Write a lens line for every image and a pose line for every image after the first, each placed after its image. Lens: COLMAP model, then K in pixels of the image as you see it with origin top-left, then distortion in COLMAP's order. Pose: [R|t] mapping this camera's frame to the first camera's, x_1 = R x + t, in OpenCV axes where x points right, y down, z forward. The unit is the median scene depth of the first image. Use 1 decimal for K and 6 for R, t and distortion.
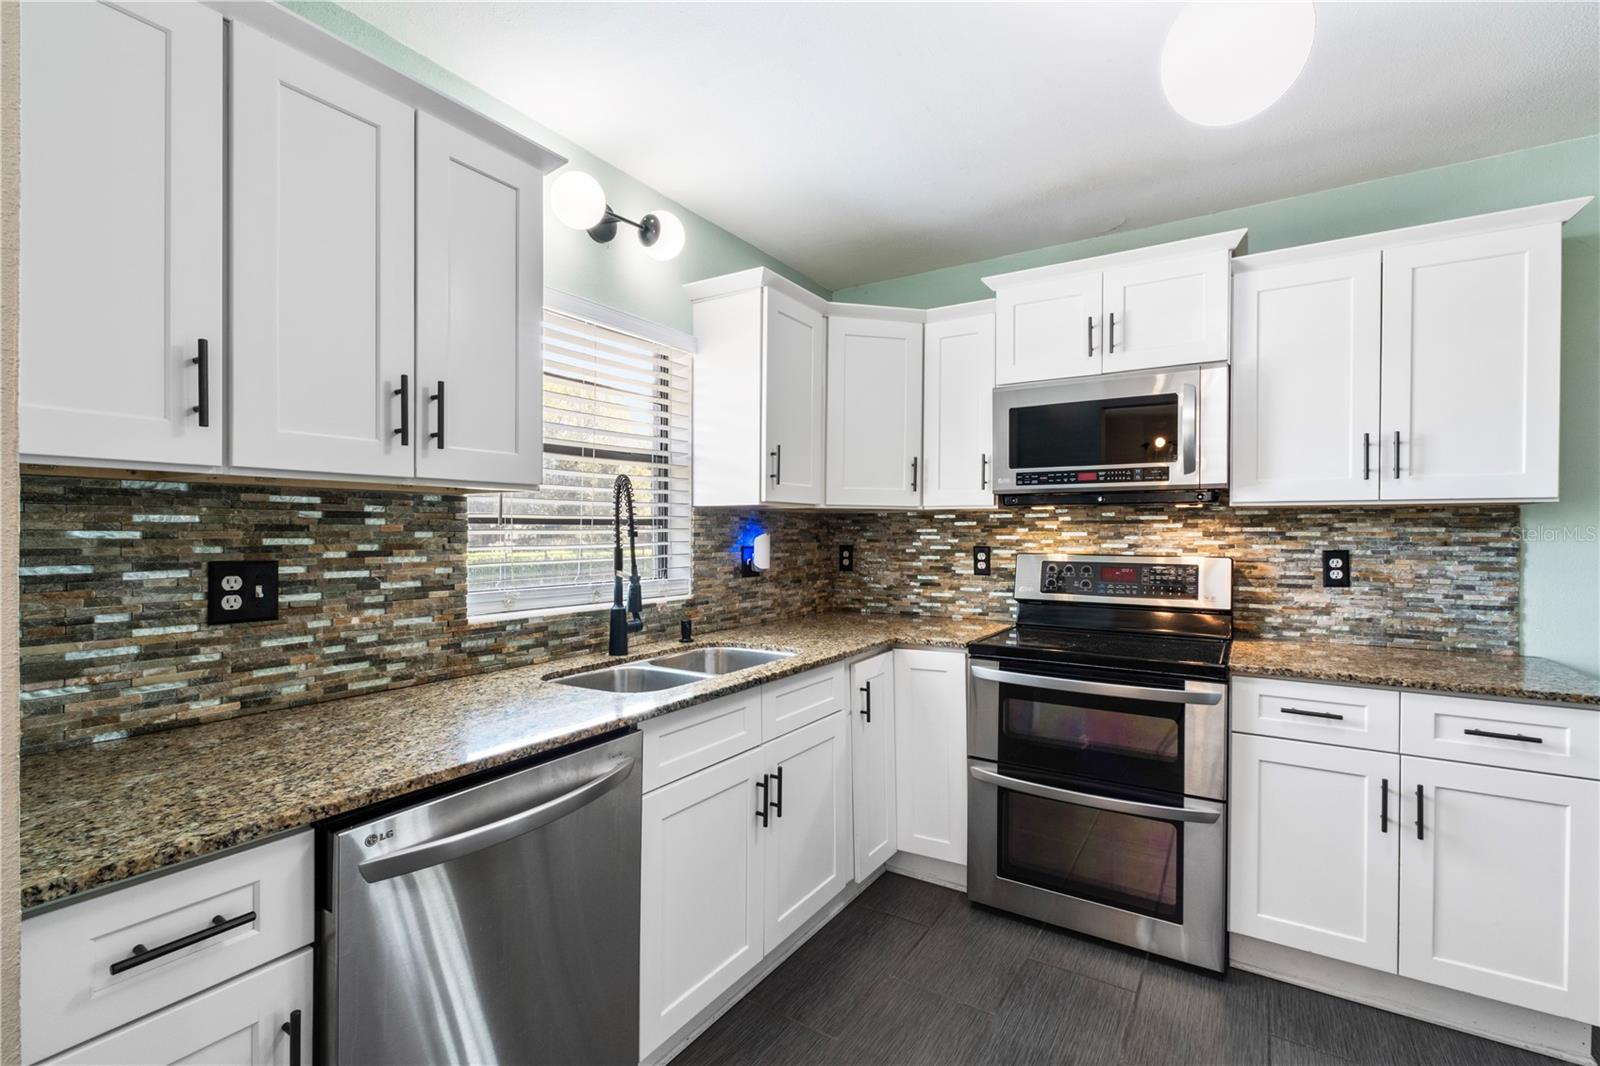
lens RADIAL K [[705.2, 0, 796.1], [0, 705.2, 536.5], [0, 0, 1]] dist [-0.003665, -0.000565]
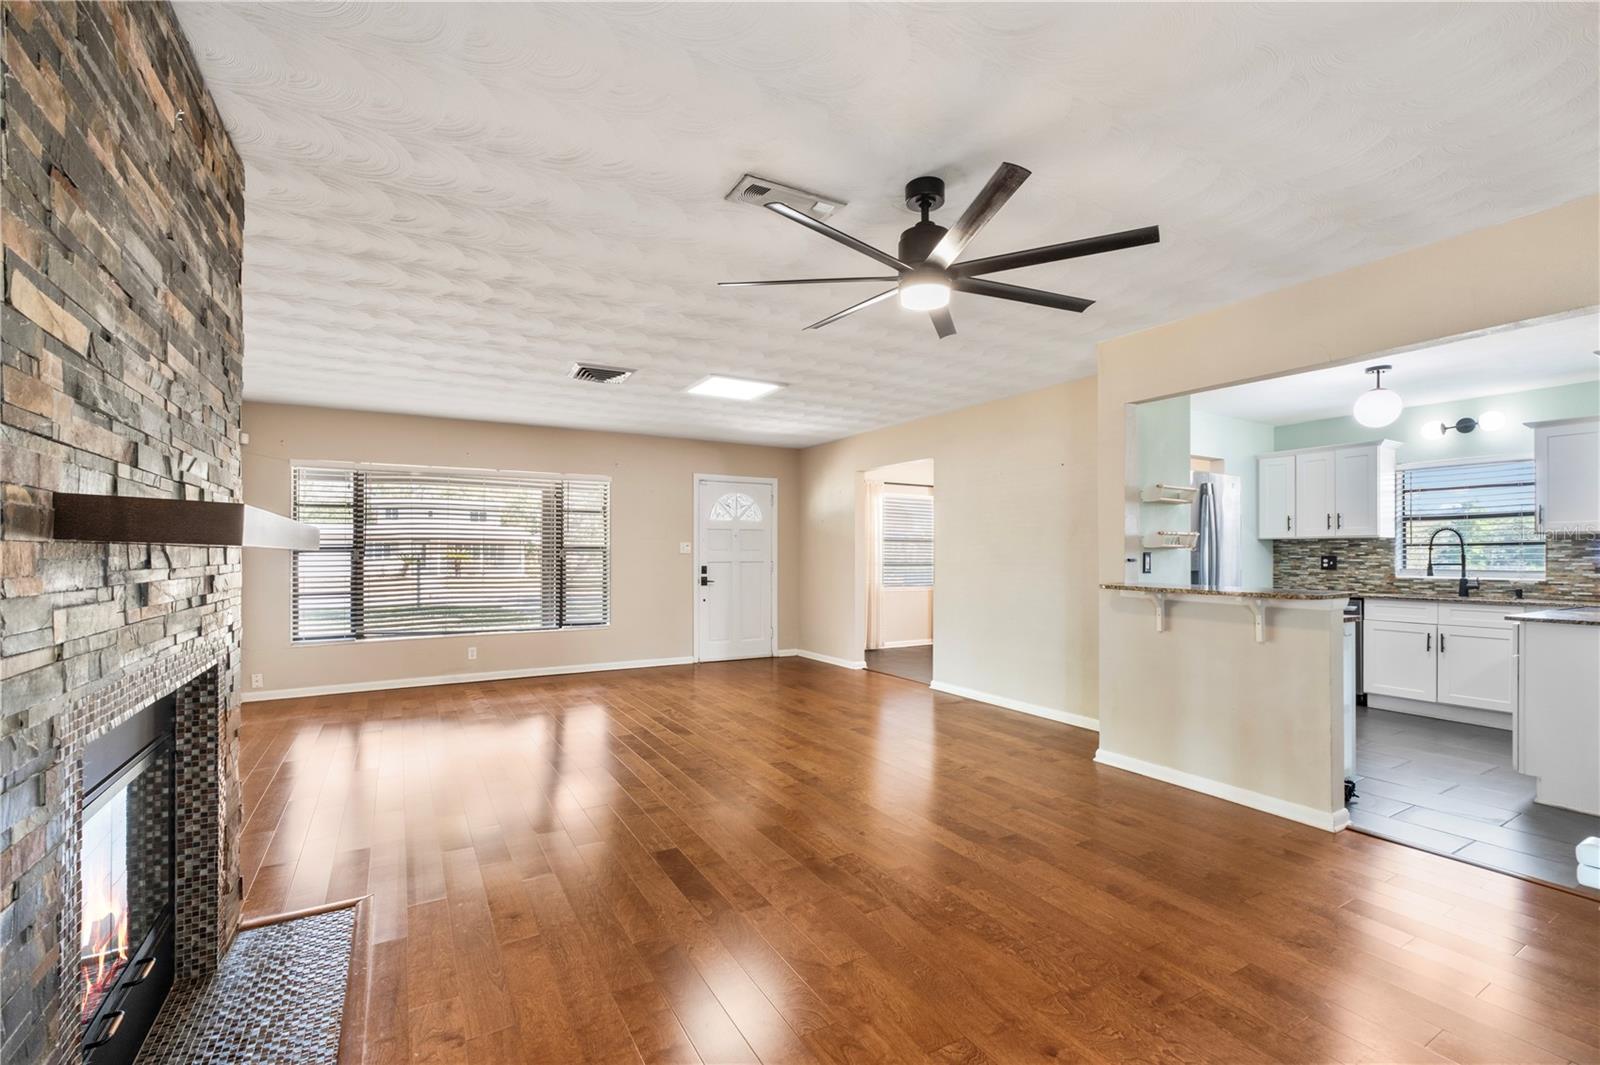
lens RADIAL K [[672.9, 0, 816.8], [0, 672.9, 552.7], [0, 0, 1]] dist [0.001542, 0.000771]
pose [[-0.451316, -0.012914, -0.892271, 3.291863], [-0.014150, 0.999873, -0.007315, 0.066769], [0.892252, 0.009325, -0.451441, 0.021360]]
